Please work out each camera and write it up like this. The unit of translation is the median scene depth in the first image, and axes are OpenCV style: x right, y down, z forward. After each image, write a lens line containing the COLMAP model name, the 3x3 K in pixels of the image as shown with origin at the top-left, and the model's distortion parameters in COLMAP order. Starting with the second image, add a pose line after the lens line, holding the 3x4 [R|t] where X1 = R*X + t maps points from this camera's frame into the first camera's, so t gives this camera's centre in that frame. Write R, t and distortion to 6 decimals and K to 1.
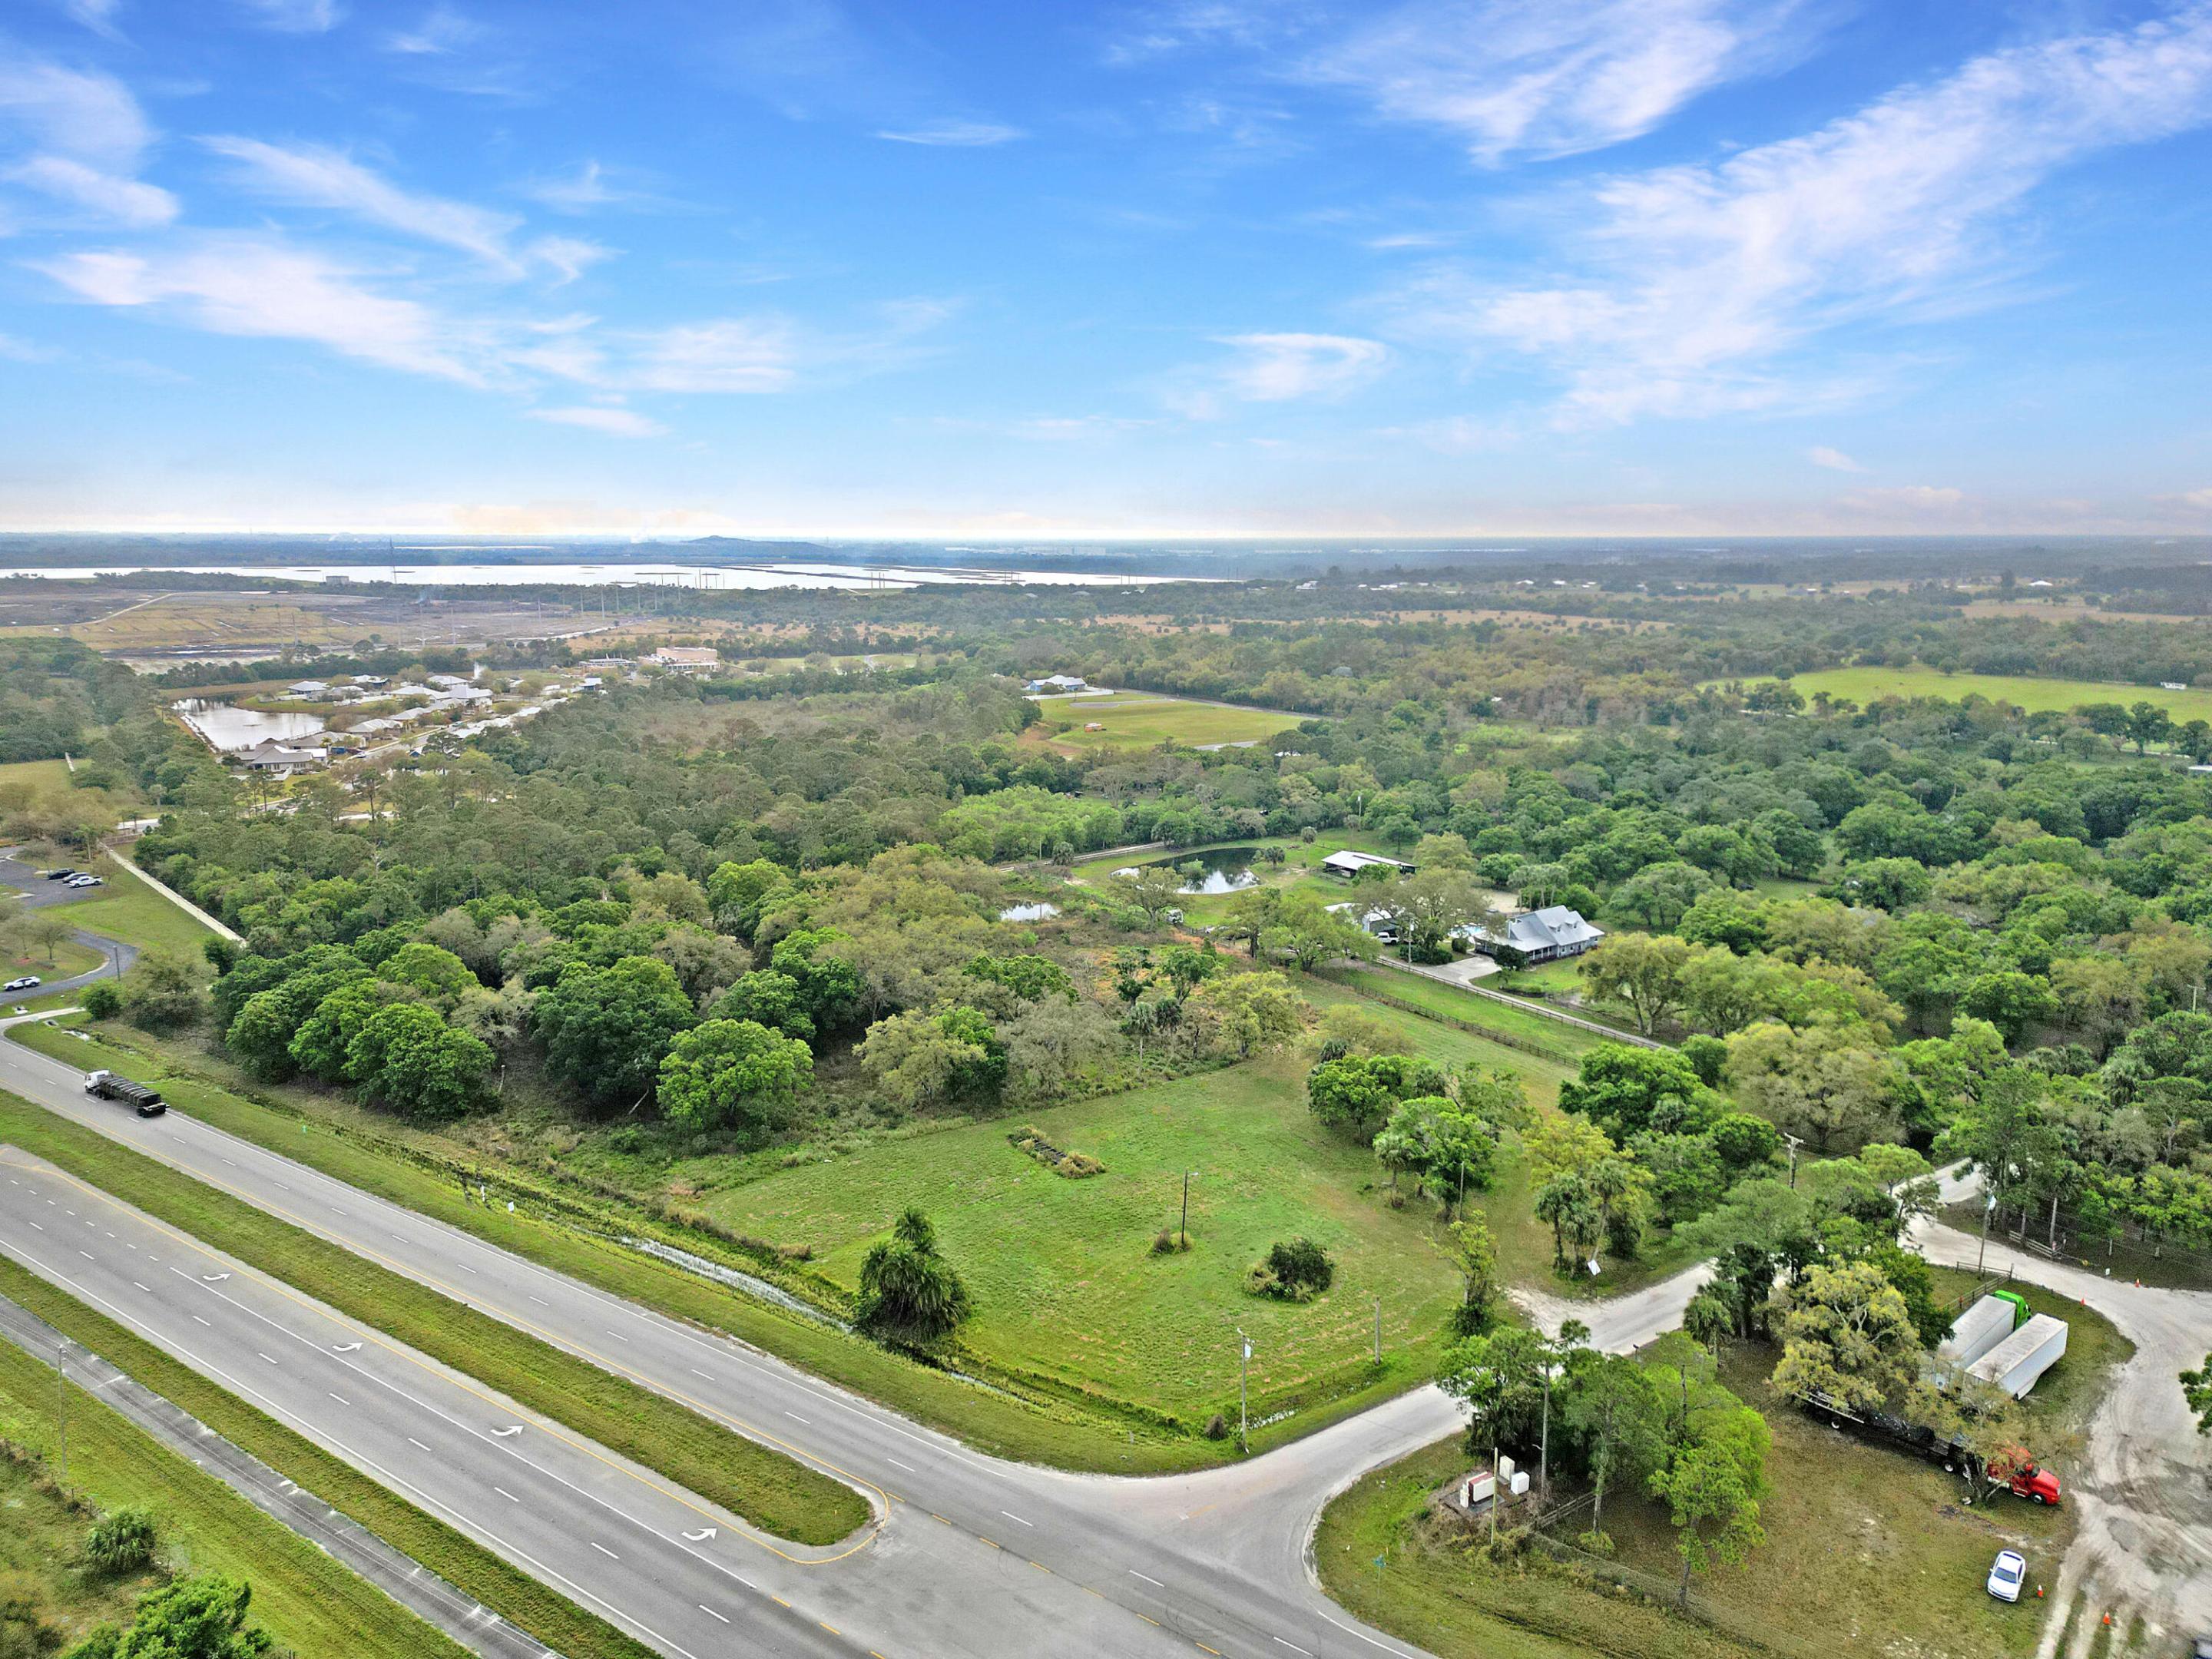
lens RADIAL K [[1531.1, 0, 1111.4], [0, 1531.1, 832.3], [0, 0, 1]] dist [0.109925, -0.138770]
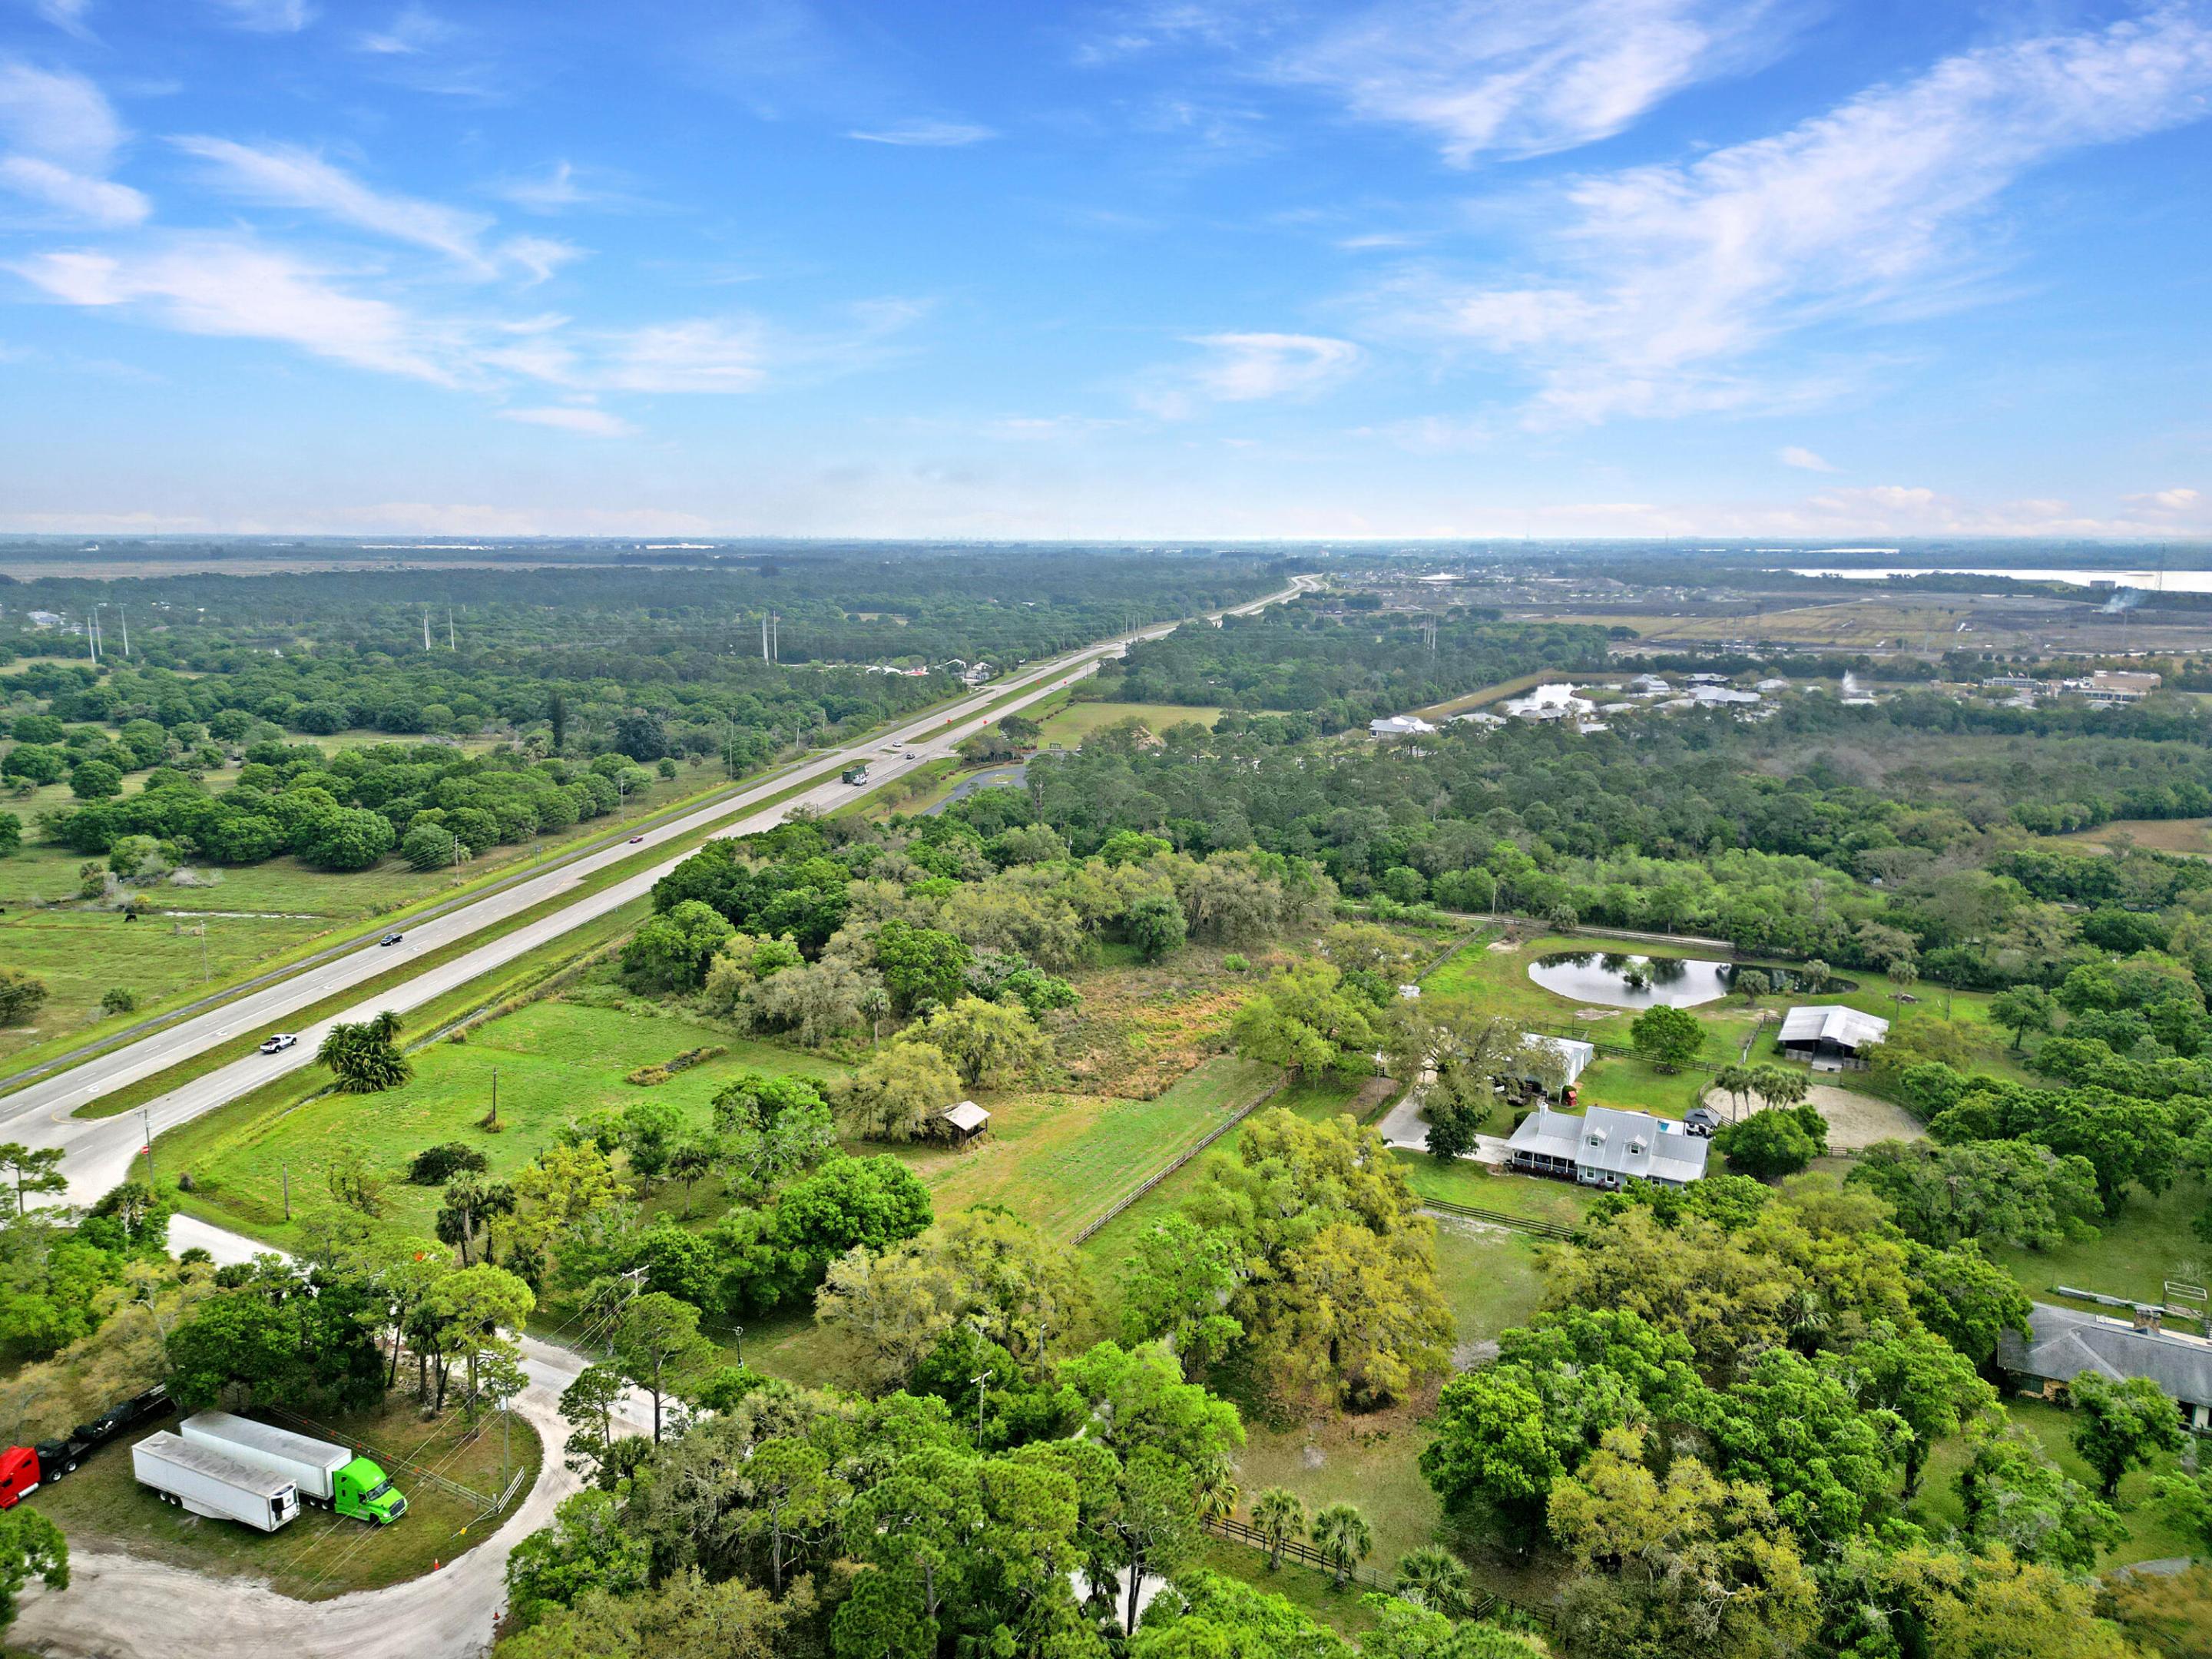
lens RADIAL K [[1539.9, 0, 1112.7], [0, 1539.9, 839.4], [0, 0, 1]] dist [0.078350, -0.079274]
pose [[0.421076, 0.173274, -0.890321, 0.791628], [-0.171513, 0.979085, 0.109432, -0.101856], [0.890662, 0.106622, 0.441988, 0.537494]]
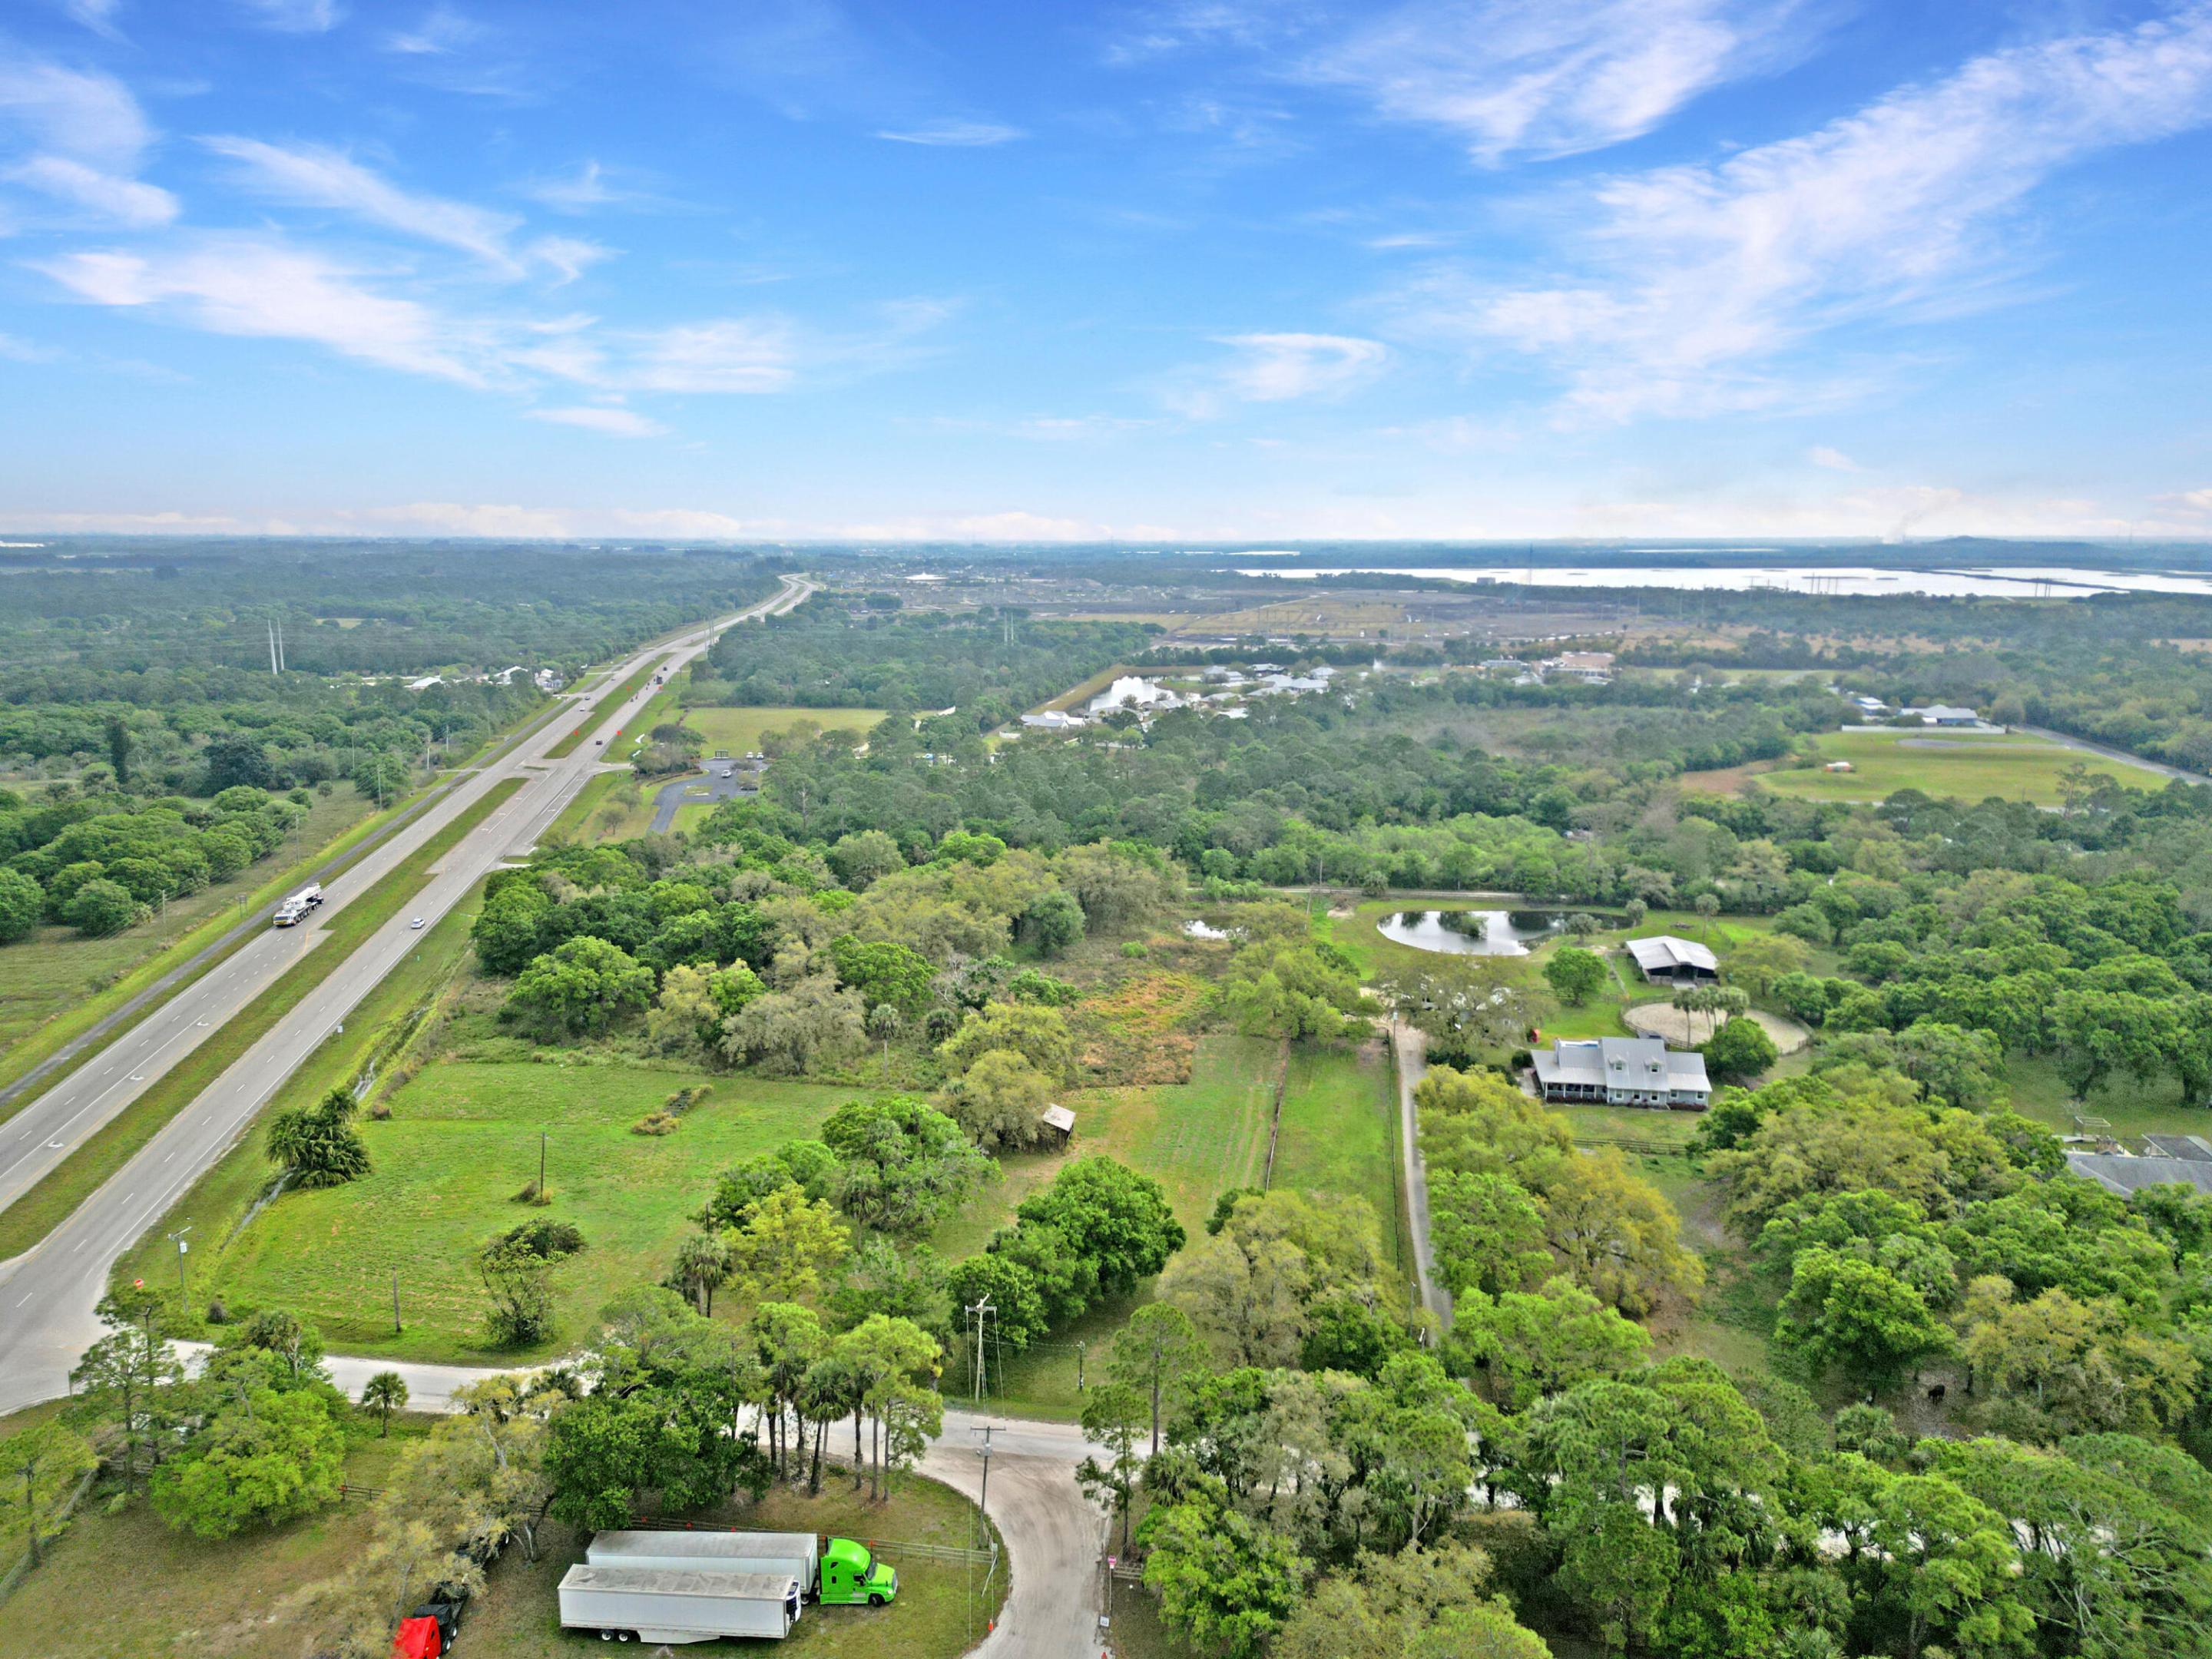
lens RADIAL K [[1531.1, 0, 1111.4], [0, 1531.1, 832.3], [0, 0, 1]] dist [0.109925, -0.138770]
pose [[0.710538, 0.131876, -0.691190, 0.638527], [-0.133137, 0.989734, 0.051973, -0.056772], [0.690949, 0.055095, 0.720801, 0.298907]]
